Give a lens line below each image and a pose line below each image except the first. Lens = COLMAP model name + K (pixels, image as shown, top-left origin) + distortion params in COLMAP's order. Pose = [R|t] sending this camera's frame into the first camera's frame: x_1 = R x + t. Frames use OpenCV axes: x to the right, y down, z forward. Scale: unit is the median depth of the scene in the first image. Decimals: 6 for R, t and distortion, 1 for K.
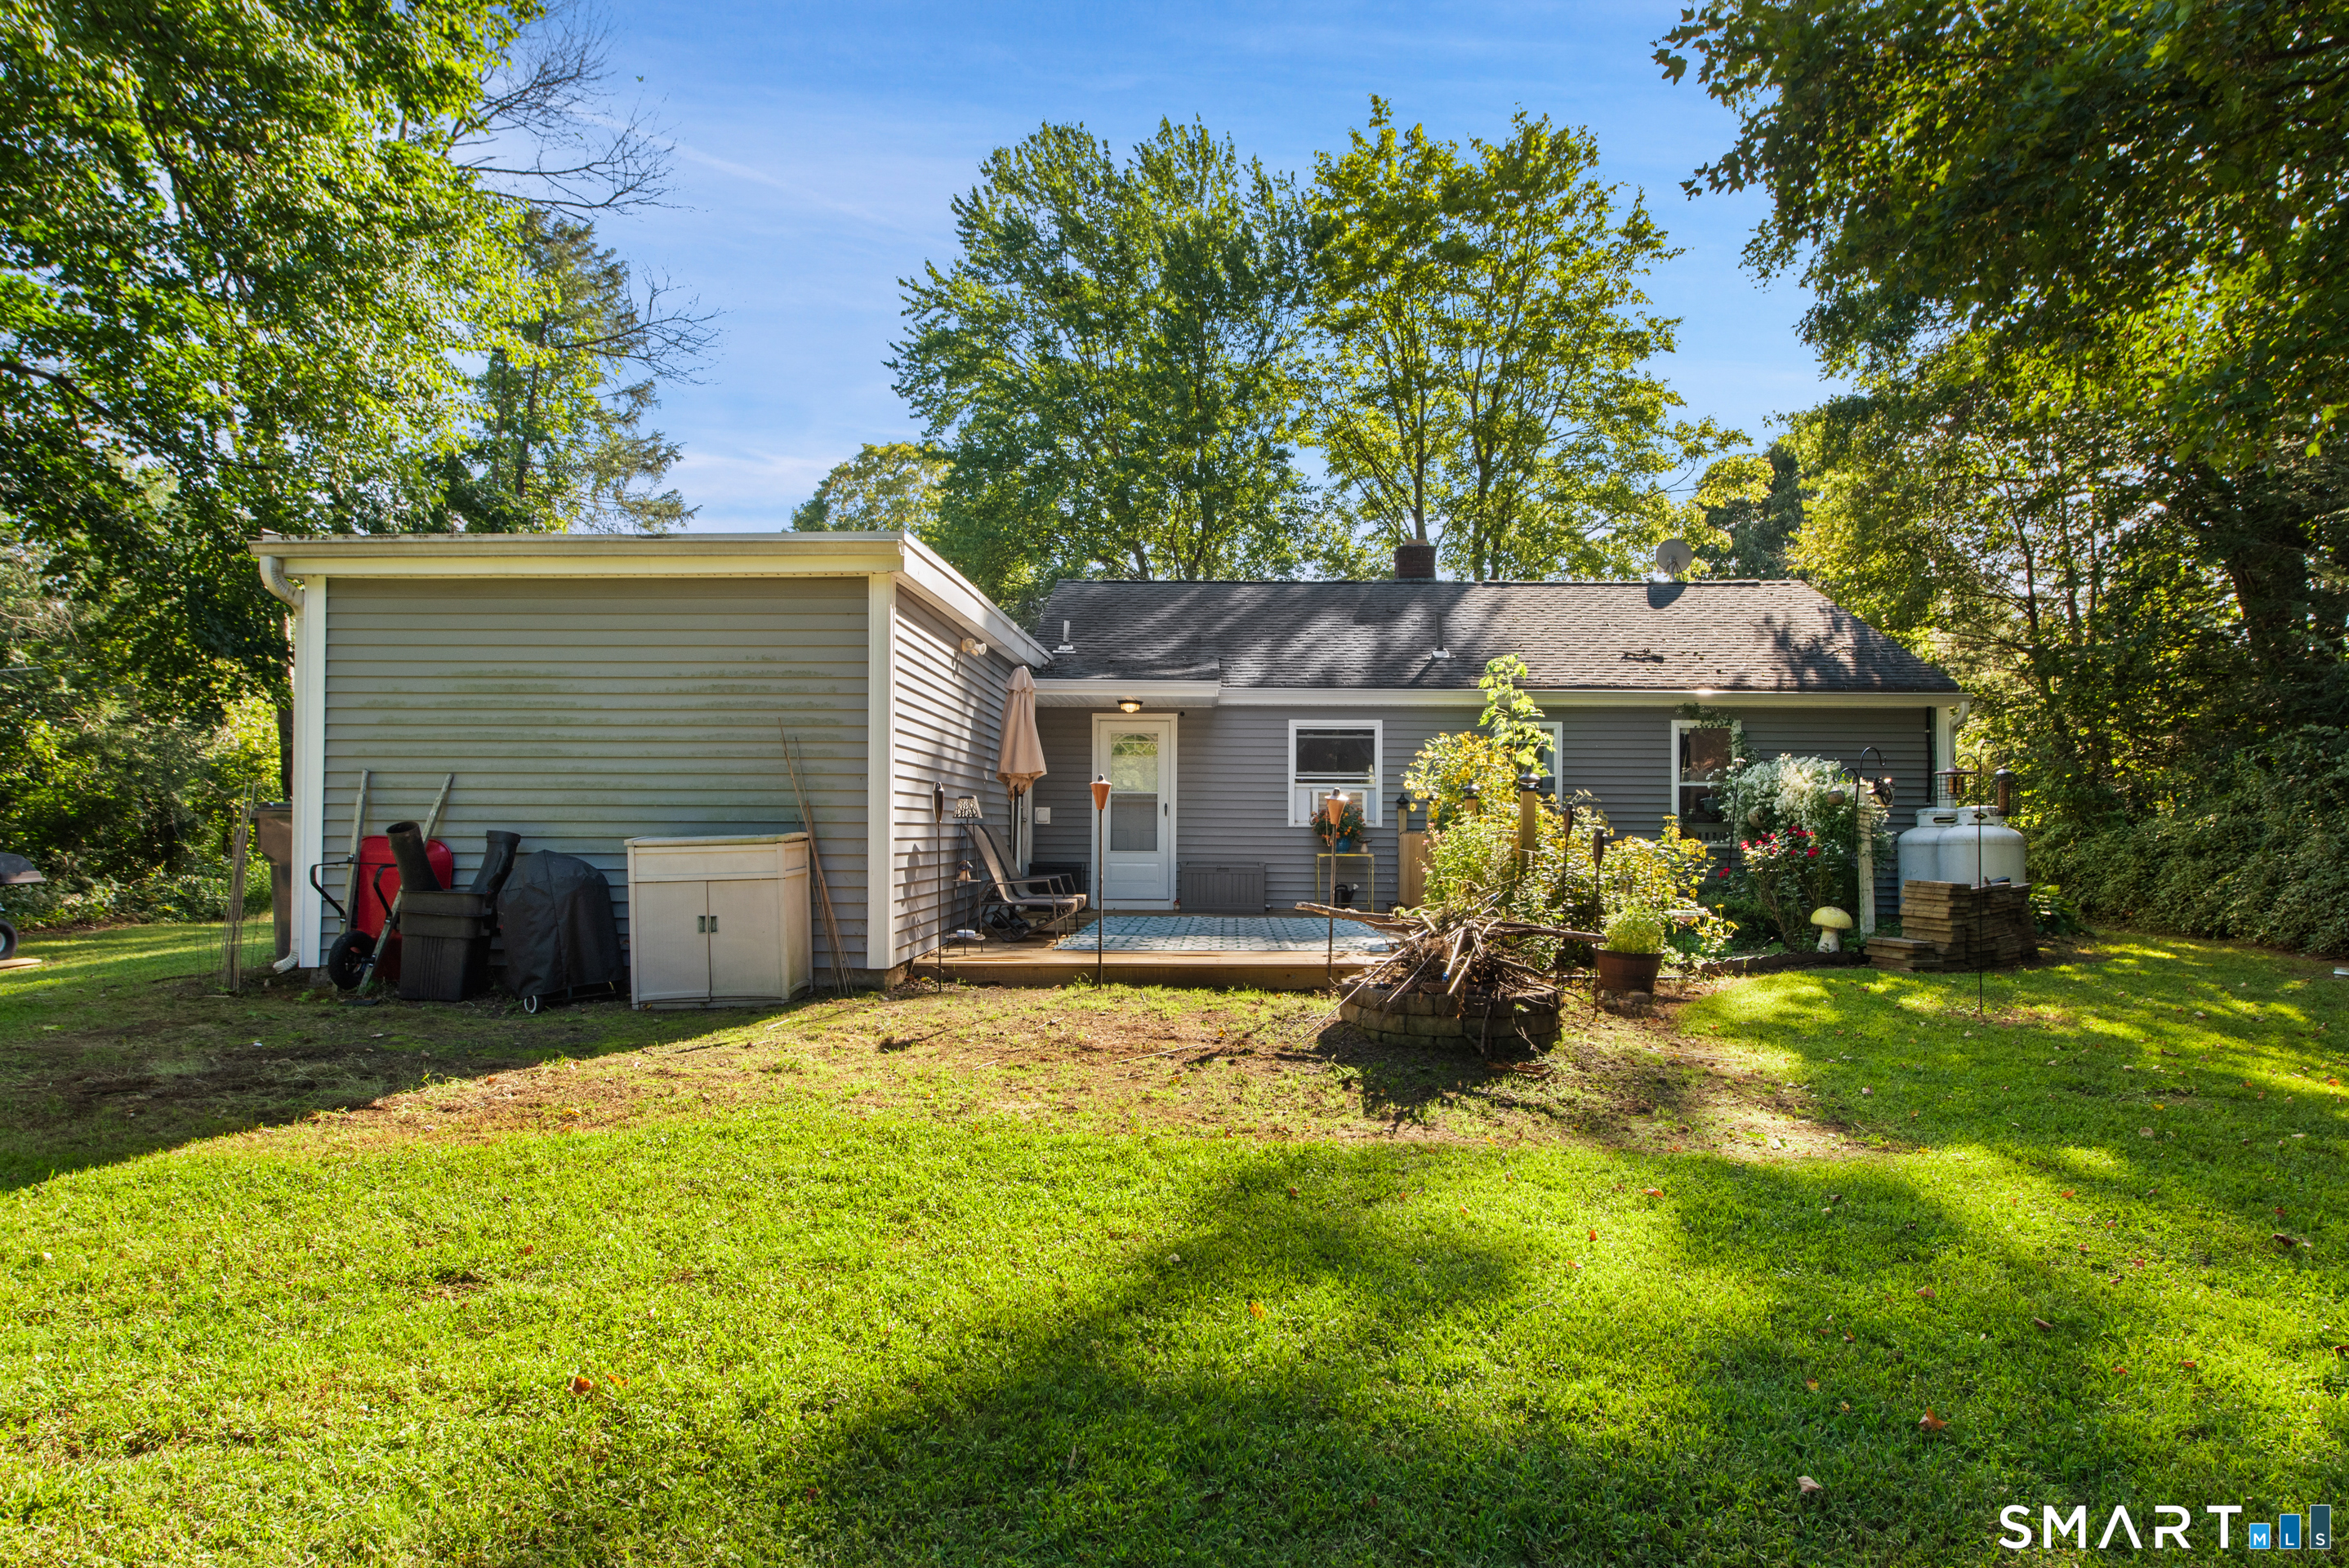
lens RADIAL K [[1329.9, 0, 1173.2], [0, 1329.9, 795.3], [0, 0, 1]] dist [0.002967, 0.001223]
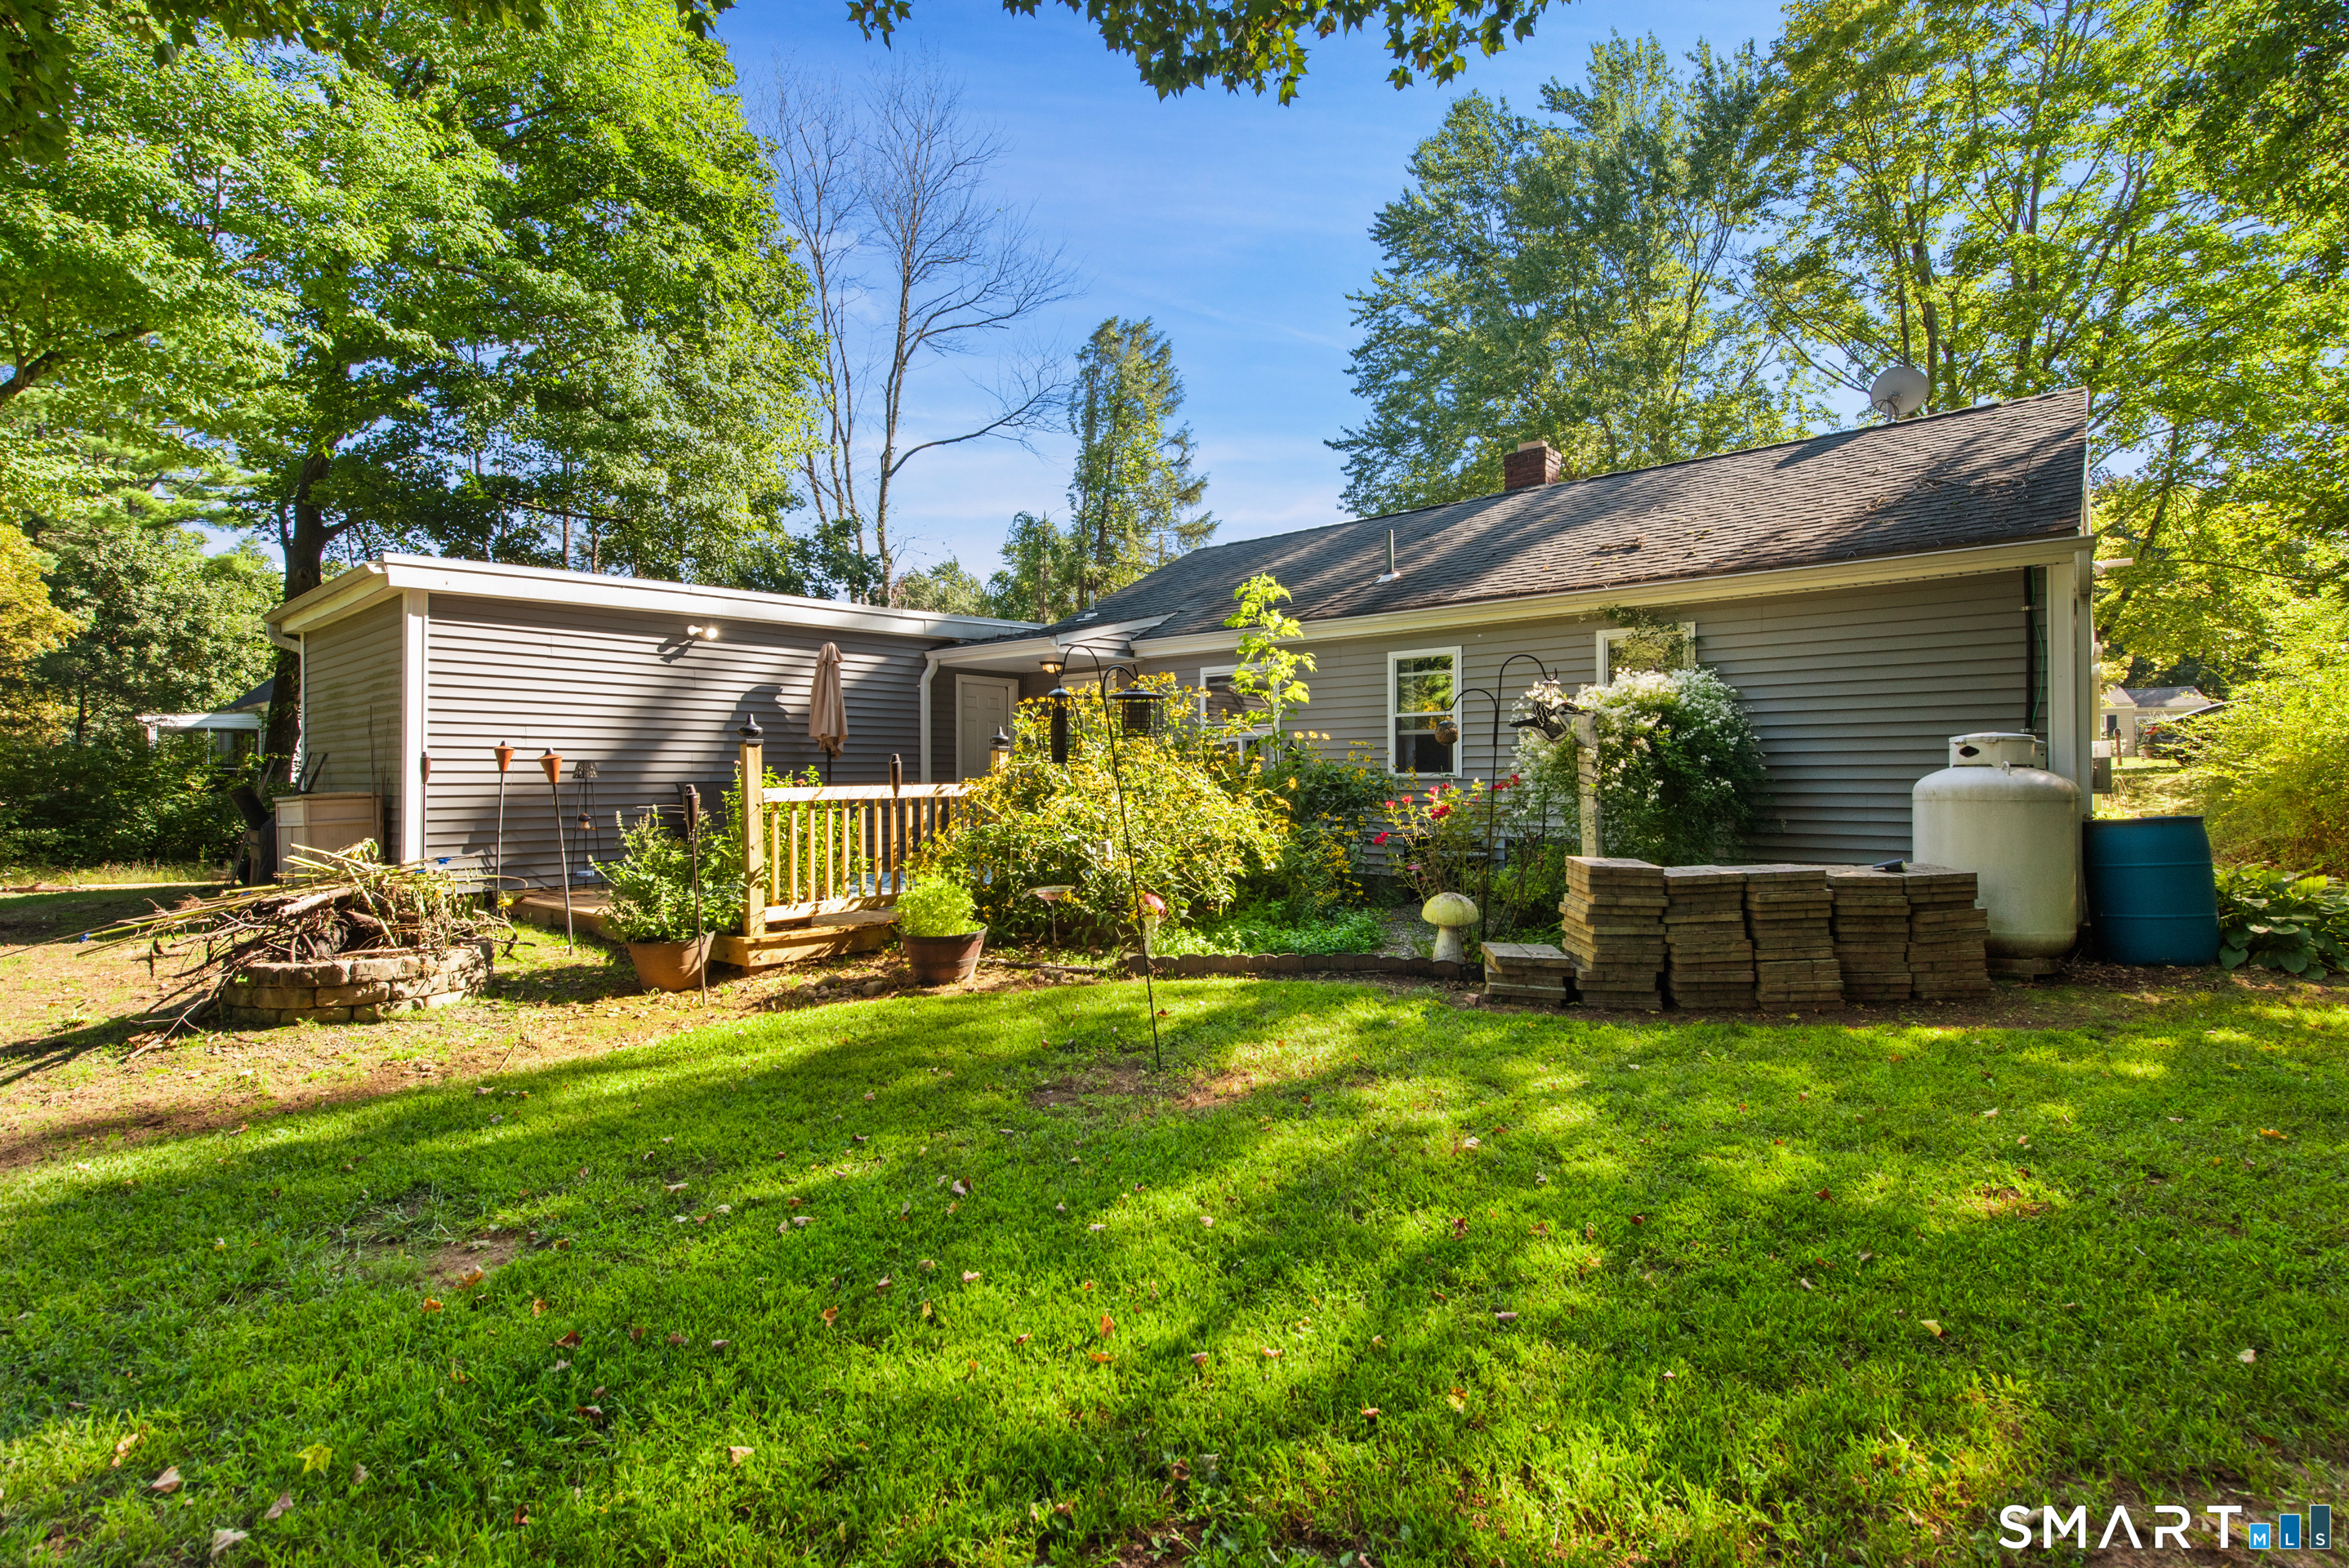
lens RADIAL K [[1092.3, 0, 1159.1], [0, 1092.3, 774.0], [0, 0, 1]] dist [-0.000881, -0.000091]
pose [[0.756887, -0.009920, -0.653471, 0.584720], [0.025440, 0.999574, 0.014292, 0.008125], [0.653051, -0.027442, 0.756817, 0.379359]]
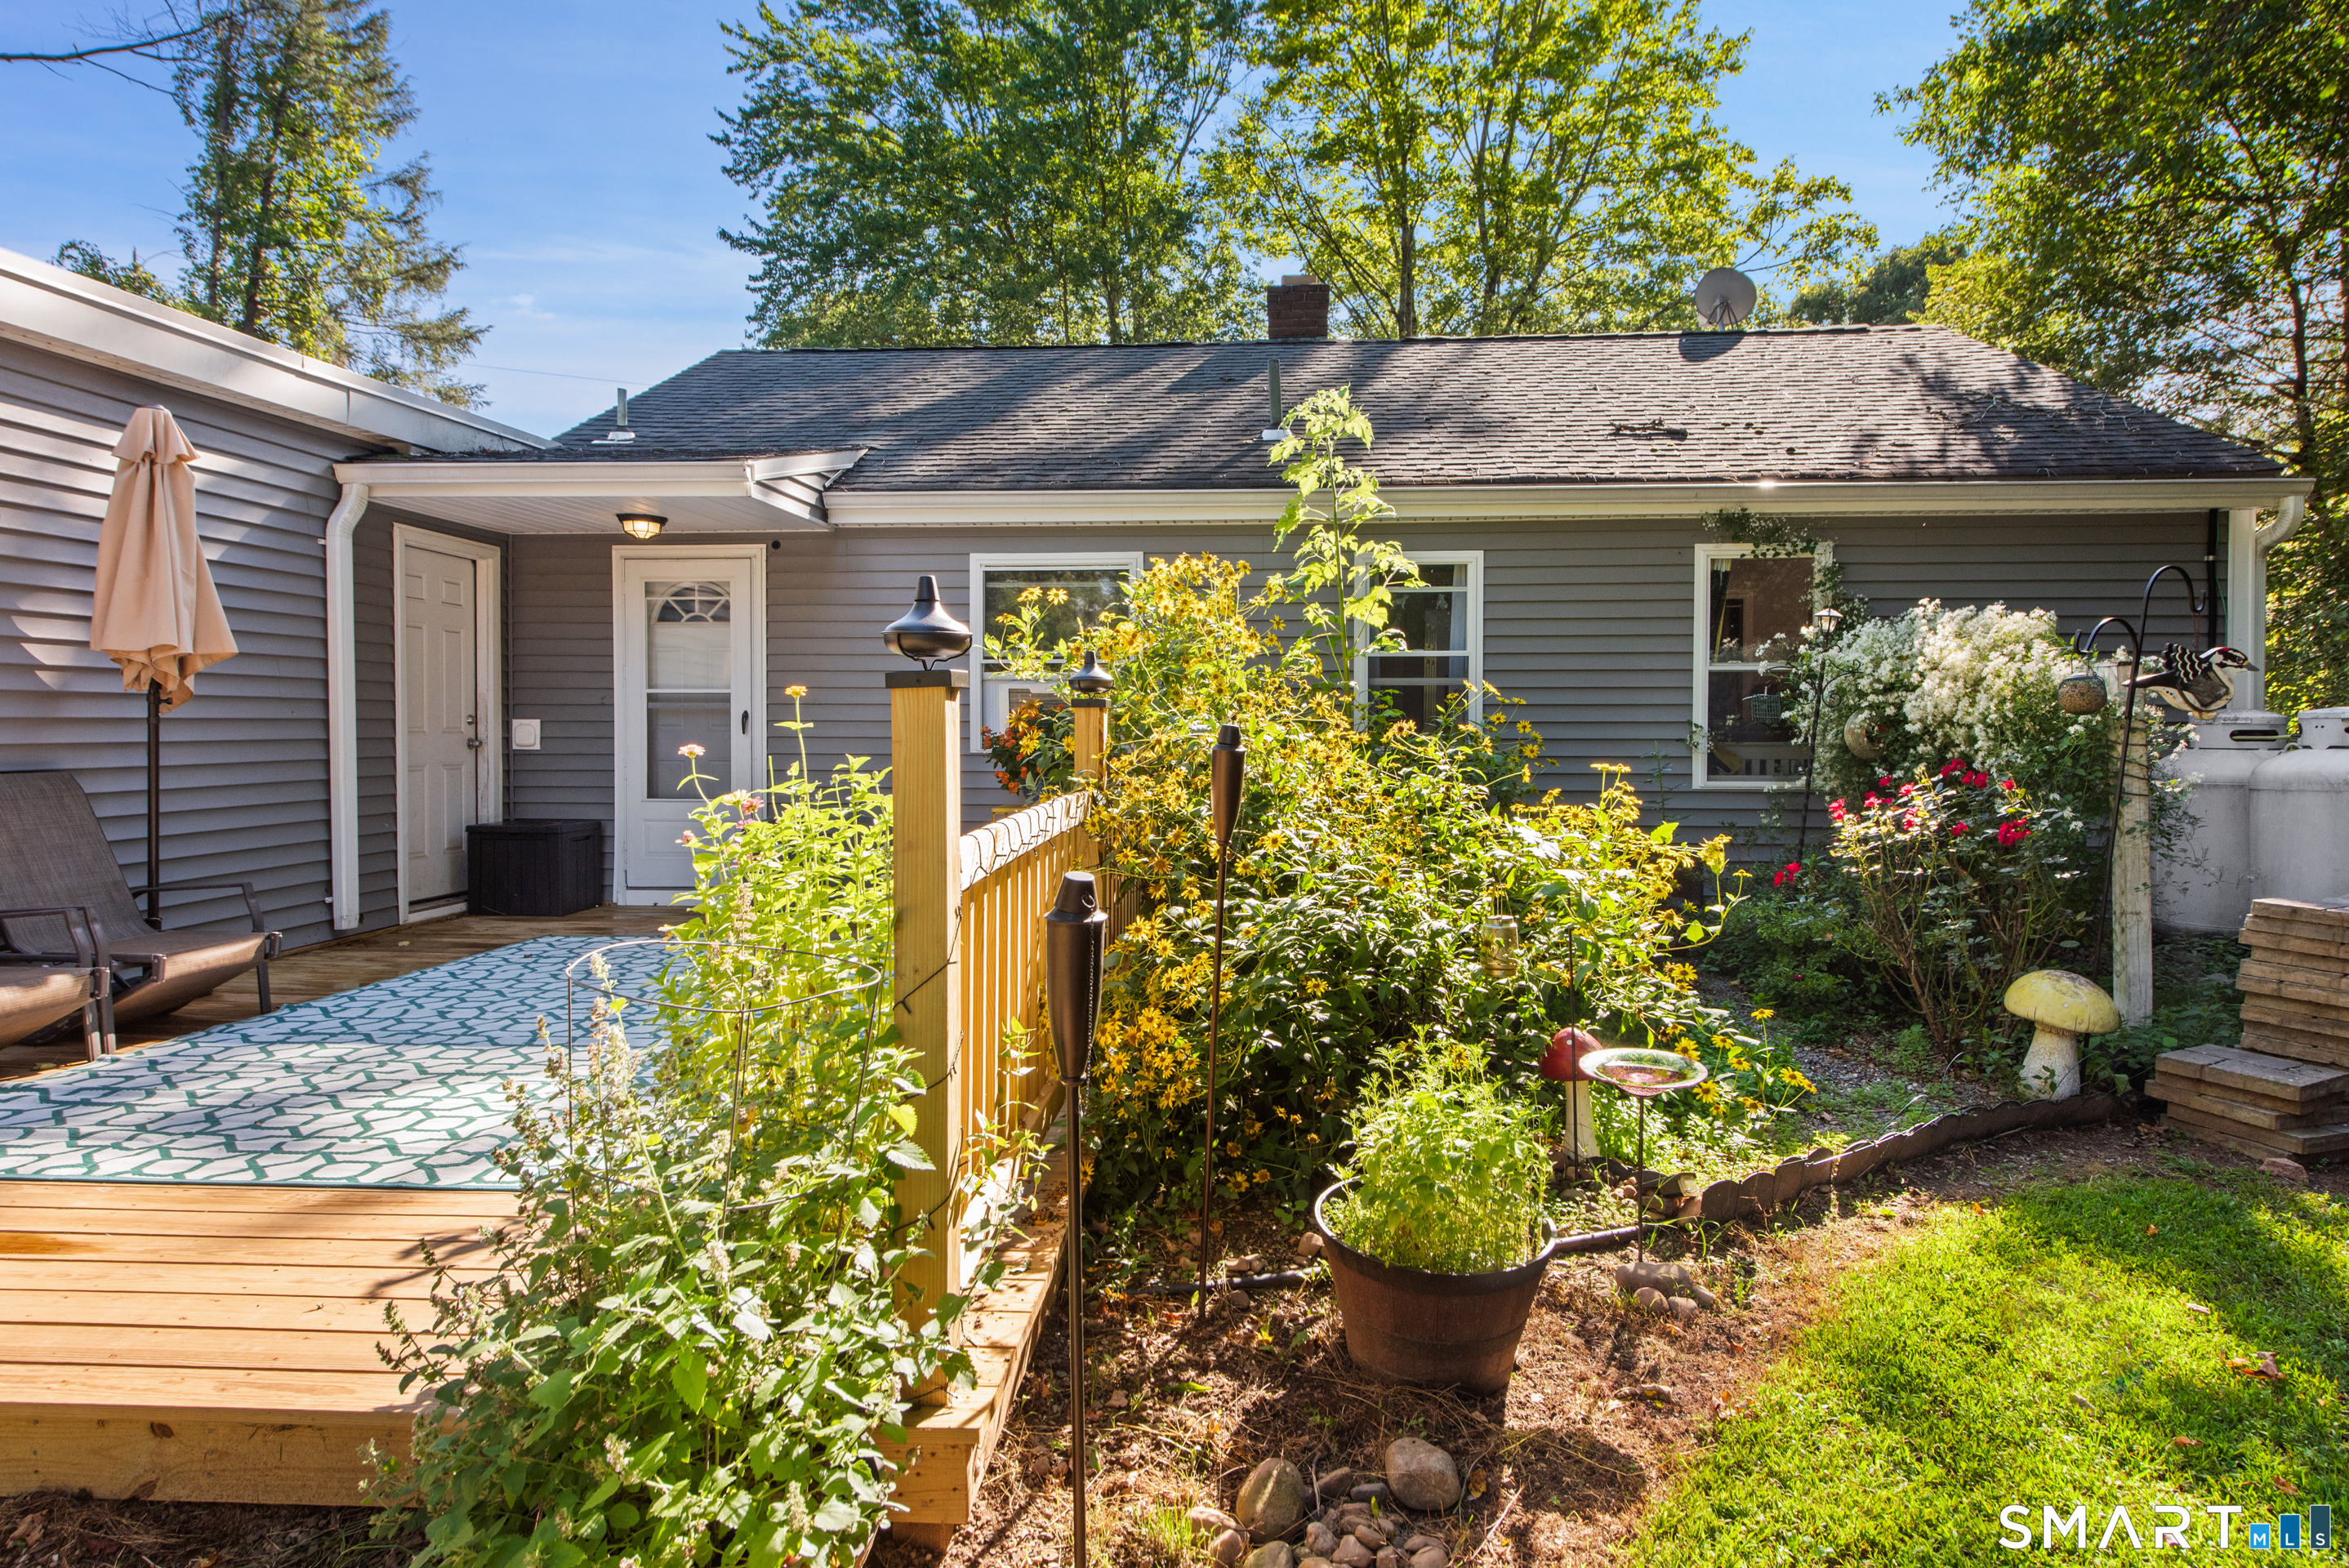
lens RADIAL K [[1329.9, 0, 1172.7], [0, 1329.9, 746.8], [0, 0, 1]] dist [0.002967, 0.001223]
pose [[0.998649, -0.005047, -0.051725, 0.197187], [0.007415, 0.998929, 0.045678, -0.002566], [0.051439, -0.046000, 0.997616, 0.466994]]
